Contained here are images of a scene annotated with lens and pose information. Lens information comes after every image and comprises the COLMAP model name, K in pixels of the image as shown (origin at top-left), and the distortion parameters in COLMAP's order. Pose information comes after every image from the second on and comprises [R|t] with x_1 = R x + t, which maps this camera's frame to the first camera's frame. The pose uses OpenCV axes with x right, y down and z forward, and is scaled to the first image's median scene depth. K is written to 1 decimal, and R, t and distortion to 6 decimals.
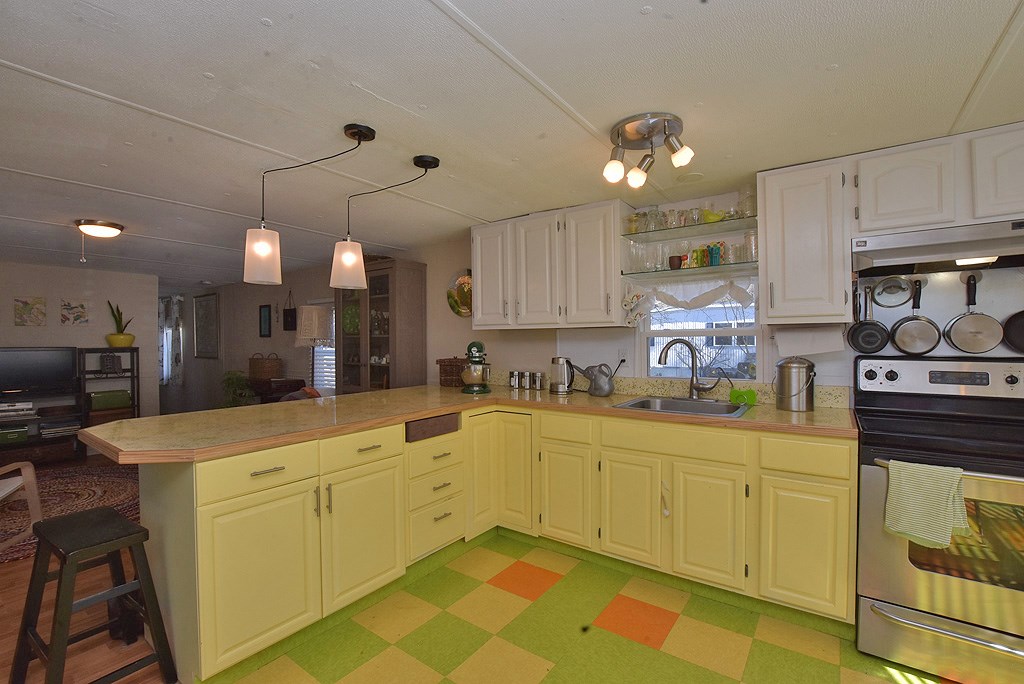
lens RADIAL K [[448.9, 0, 512.8], [0, 448.9, 329.6], [0, 0, 1]] dist [-0.023260, 0.000395]
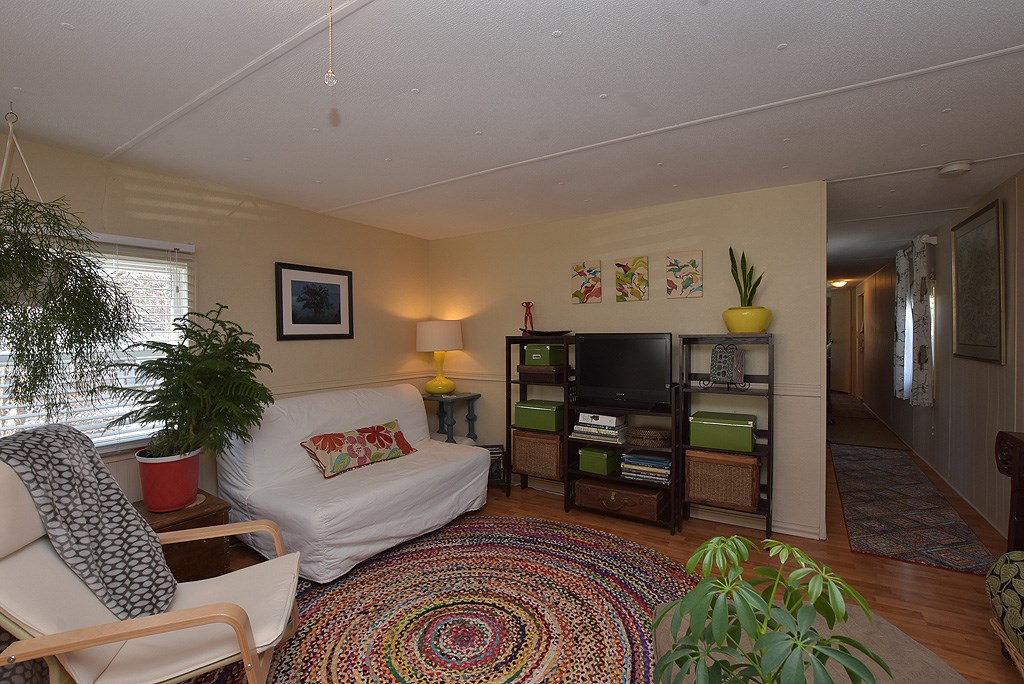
lens RADIAL K [[455.5, 0, 508.7], [0, 455.5, 346.2], [0, 0, 1]] dist [-0.025362, 0.000634]
pose [[0.060582, 0.030420, -0.997700, -0.382890], [0.034400, 0.998878, 0.032545, 0.028446], [0.997570, -0.036293, 0.059468, 0.700702]]
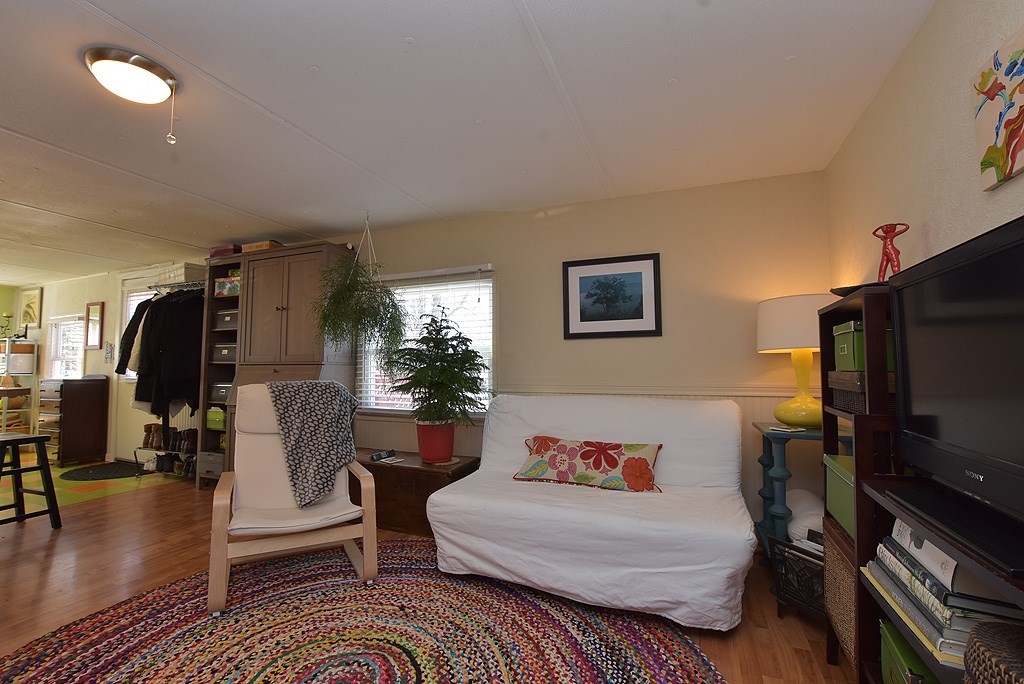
lens RADIAL K [[455.5, 0, 508.7], [0, 455.5, 346.2], [0, 0, 1]] dist [-0.025362, 0.000634]
pose [[-0.972926, -0.006219, -0.231032, -0.772399], [0.011076, 0.997234, -0.073491, 0.080764], [0.230850, -0.074060, -0.970167, 0.988872]]
